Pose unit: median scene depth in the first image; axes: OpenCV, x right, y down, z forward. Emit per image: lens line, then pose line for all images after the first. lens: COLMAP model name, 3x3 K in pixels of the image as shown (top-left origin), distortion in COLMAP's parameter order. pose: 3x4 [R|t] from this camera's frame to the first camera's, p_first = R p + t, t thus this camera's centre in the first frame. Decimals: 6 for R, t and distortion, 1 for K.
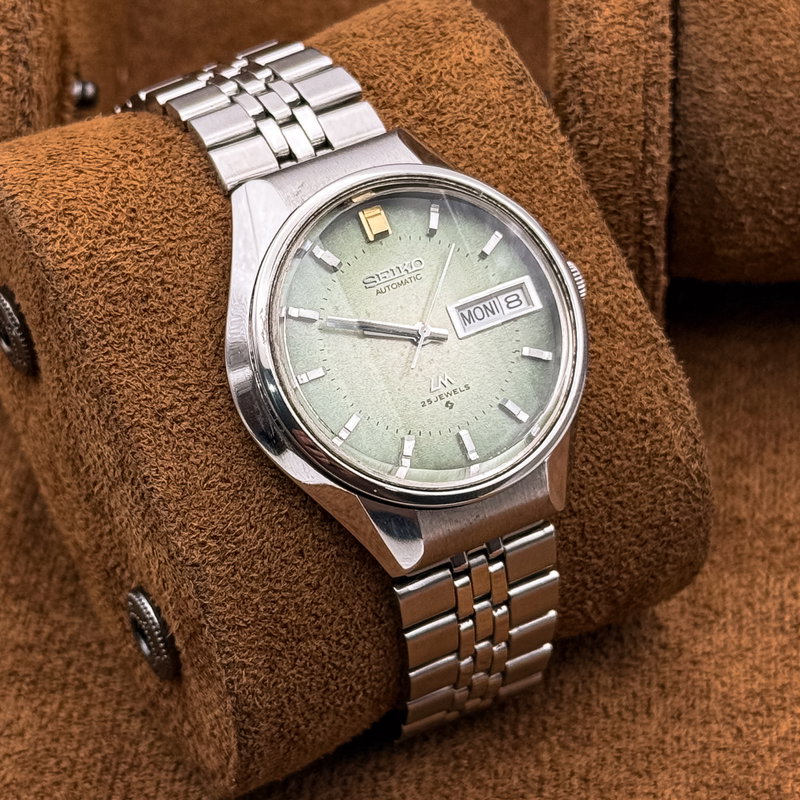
lens RADIAL K [[2696.6, 0, 358.2], [0, 2696.6, 371.8], [0, 0, 1]] dist [0.402918, 0.000000]
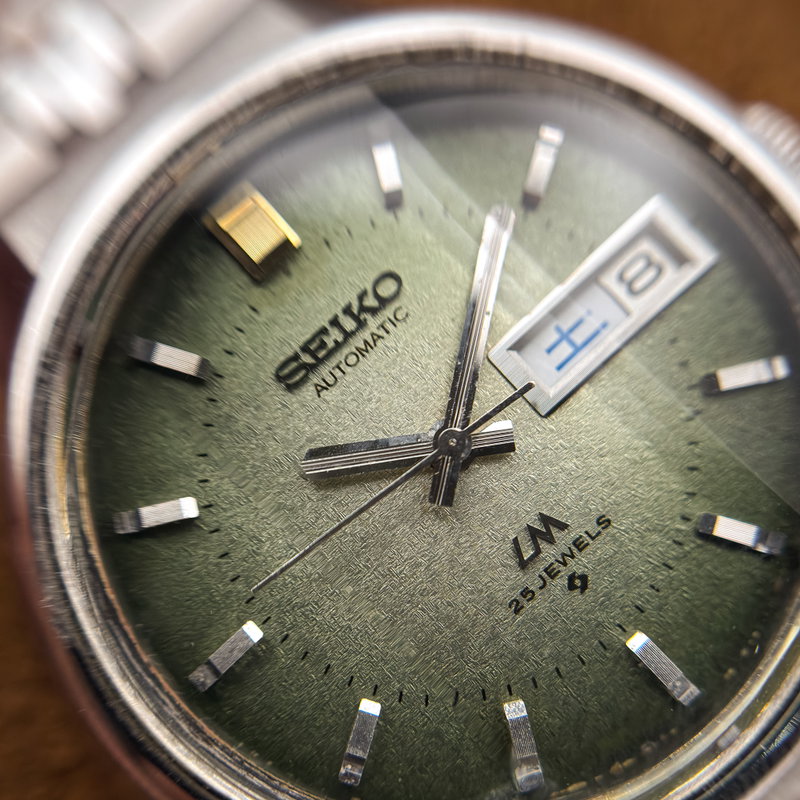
lens RADIAL K [[1389.8, 0, 403.1], [0, 1389.8, 406.5], [0, 0, 1]] dist [0.353230, 0.000000]
pose [[0.906985, -0.349460, -0.235065, 0.068230], [0.381417, 0.918239, 0.106572, -0.044577], [0.178603, -0.186317, 0.966119, 0.780273]]
